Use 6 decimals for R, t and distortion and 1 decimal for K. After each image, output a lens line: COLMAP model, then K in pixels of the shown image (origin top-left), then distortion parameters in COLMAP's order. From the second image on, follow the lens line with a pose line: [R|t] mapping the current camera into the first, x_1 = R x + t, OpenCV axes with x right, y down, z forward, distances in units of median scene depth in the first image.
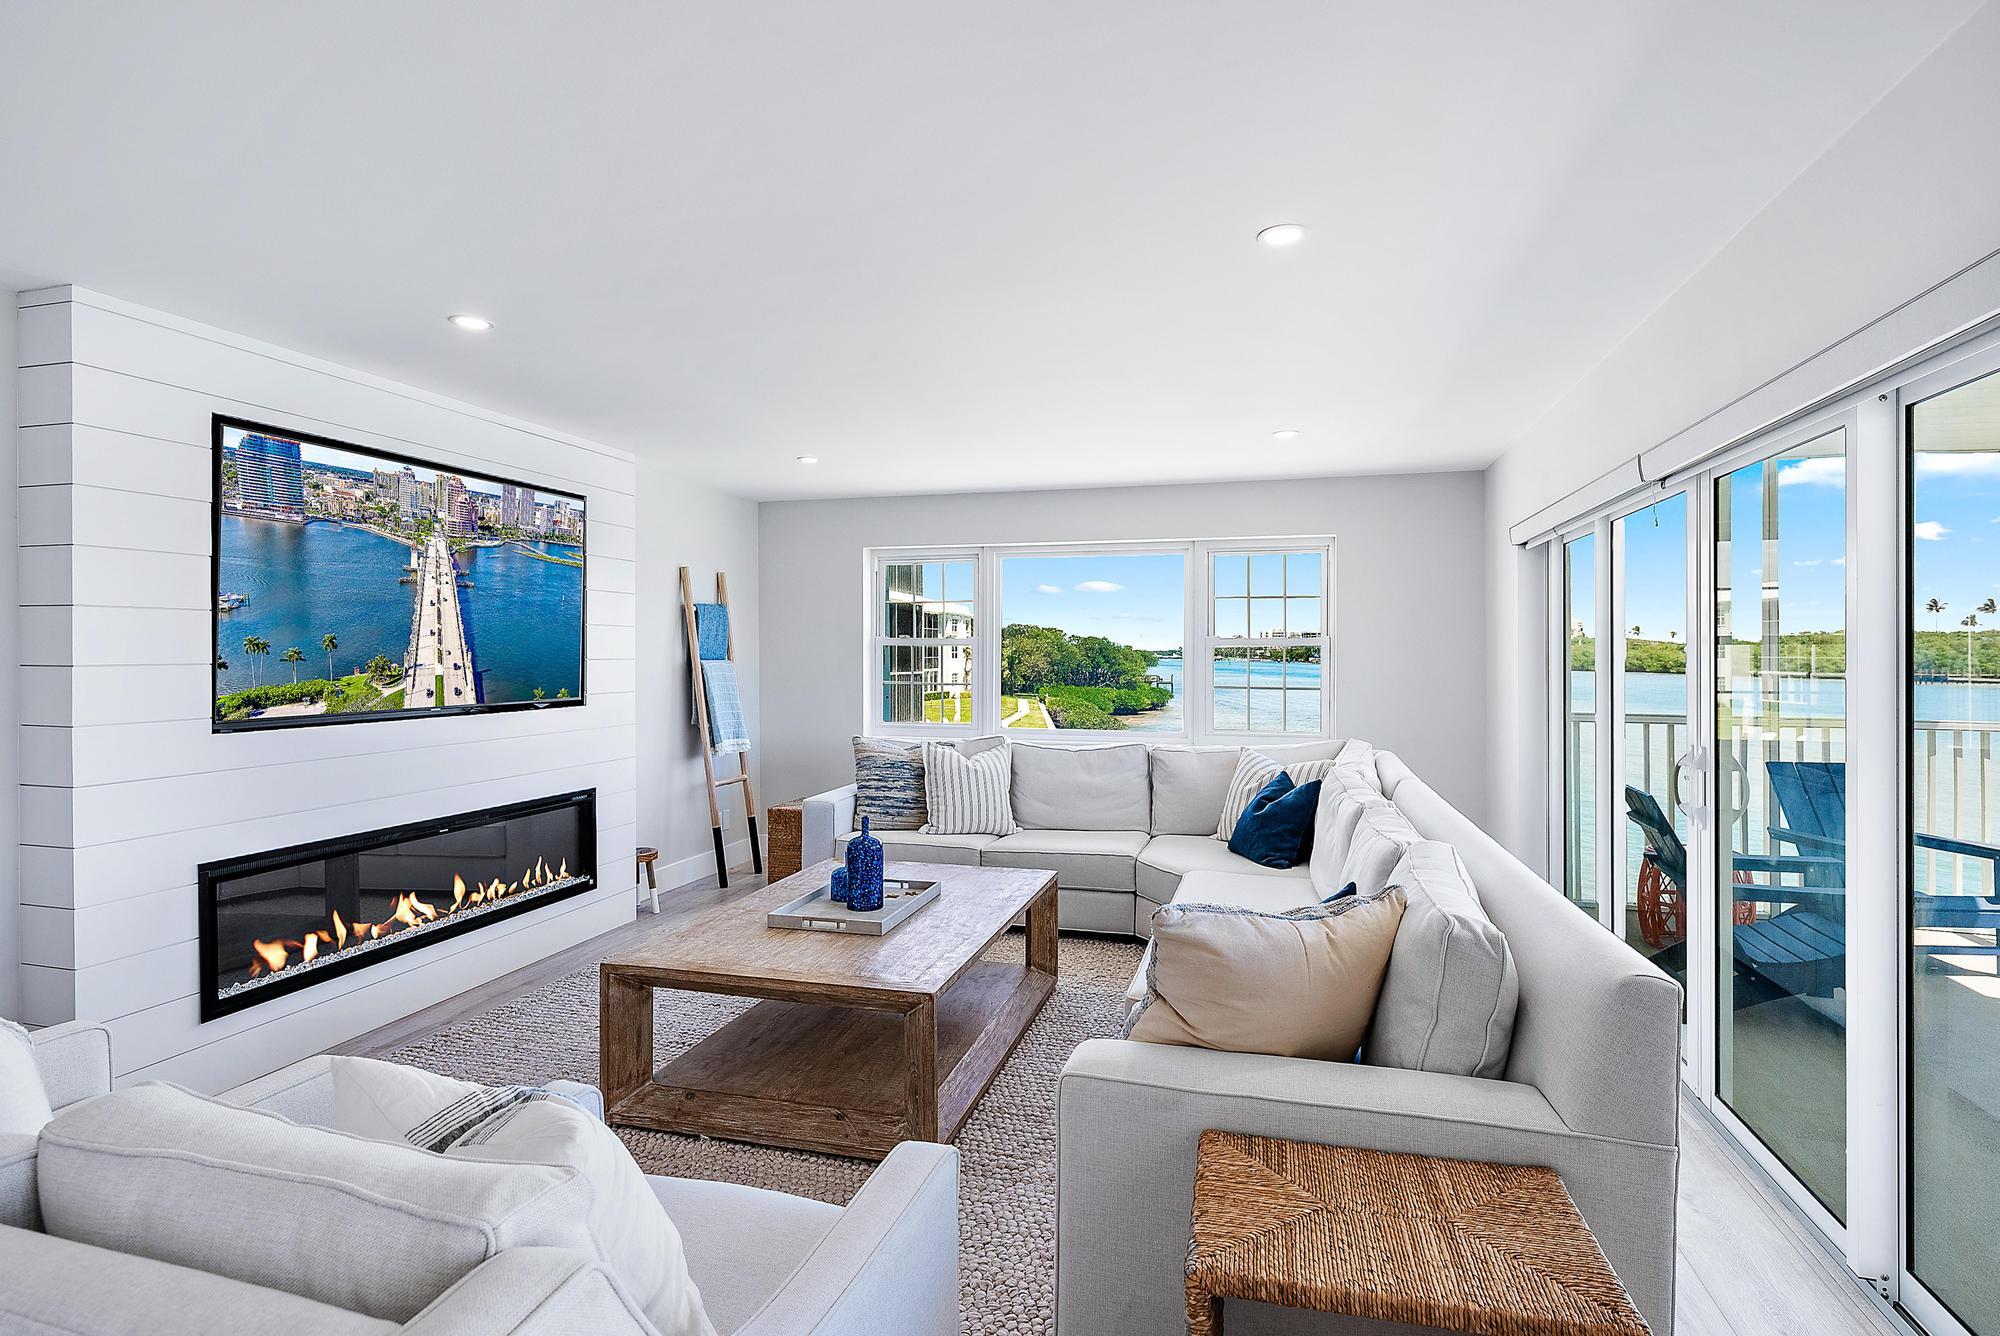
lens RADIAL K [[1024.4, 0, 998.8], [0, 1024.4, 665.0], [0, 0, 1]] dist [0.006013, 0.000342]
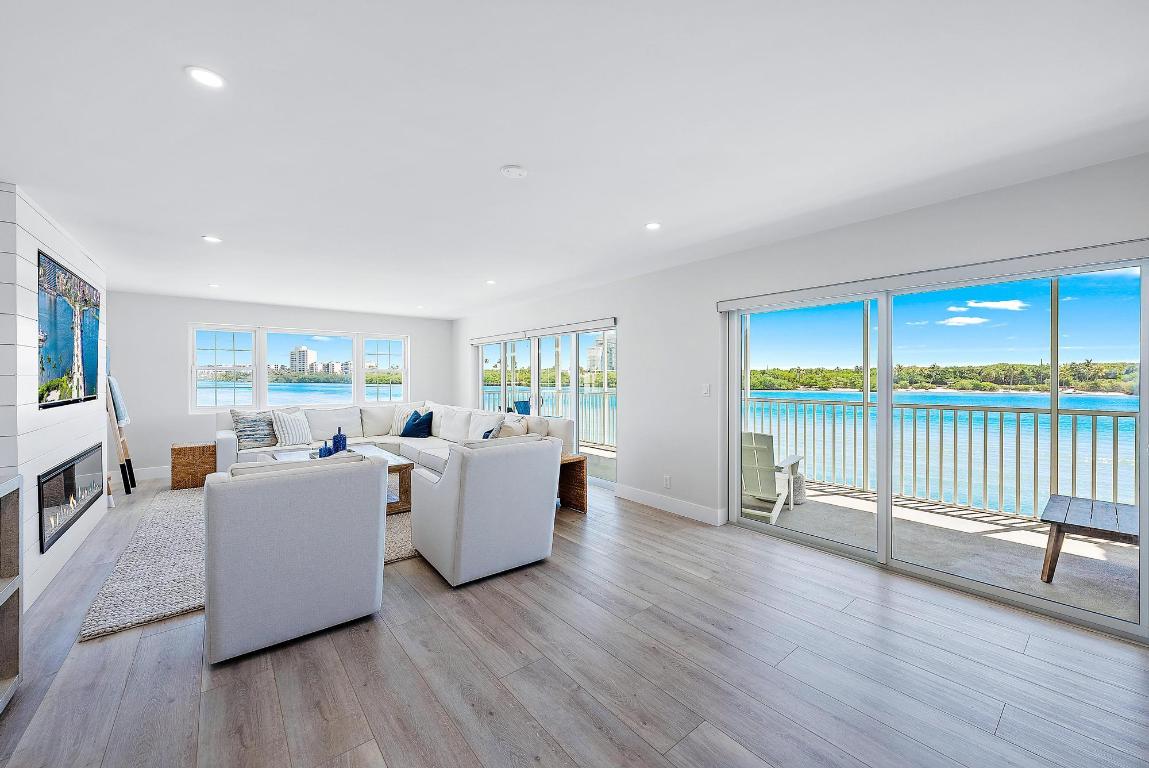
lens RADIAL K [[442.5, 0, 576.5], [0, 442.5, 389.4], [0, 0, 1]] dist [-0.000686, -0.000019]
pose [[0.587099, -0.024001, 0.809159, -0.469771], [0.009827, 0.999698, 0.022523, 0.009550], [-0.809456, -0.005271, 0.587158, -0.189817]]
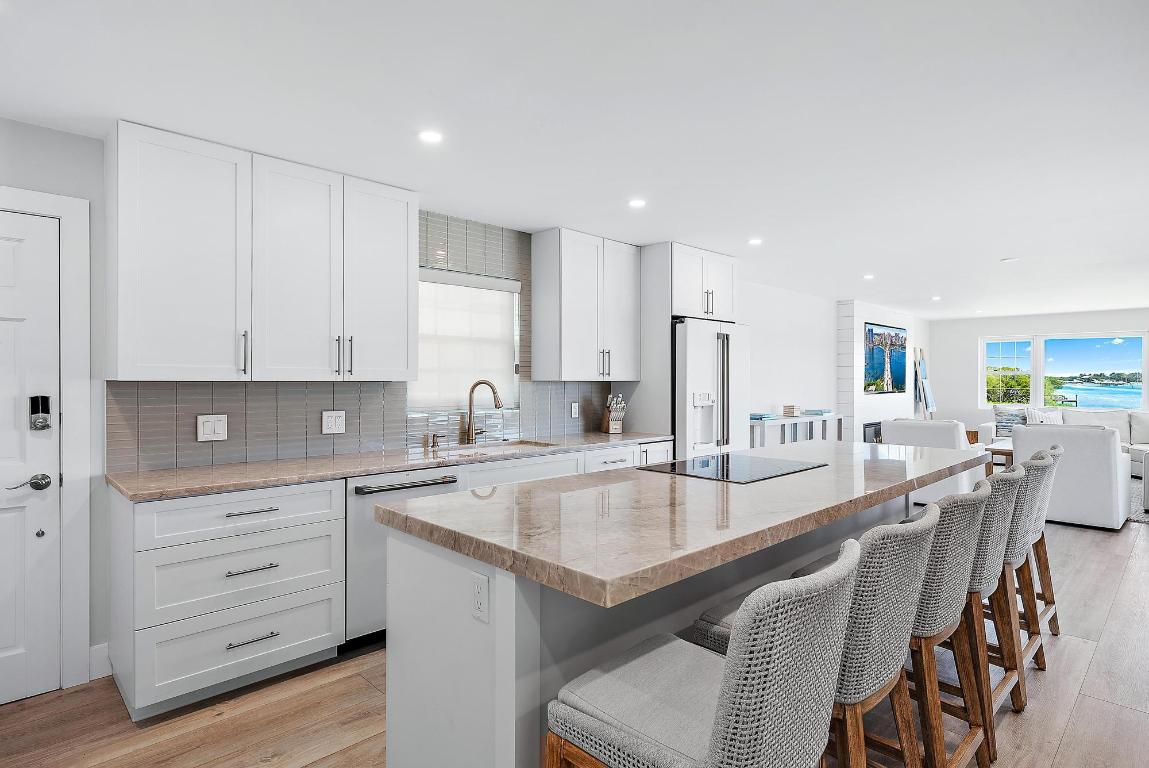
lens RADIAL K [[617.4, 0, 568.5], [0, 617.4, 386.2], [0, 0, 1]] dist [0.006964, 0.002039]
pose [[0.875121, 0.004234, -0.483885, -0.342080], [-0.004678, 0.999989, 0.000289, 0.018909], [0.483881, 0.002011, 0.875131, -1.113537]]
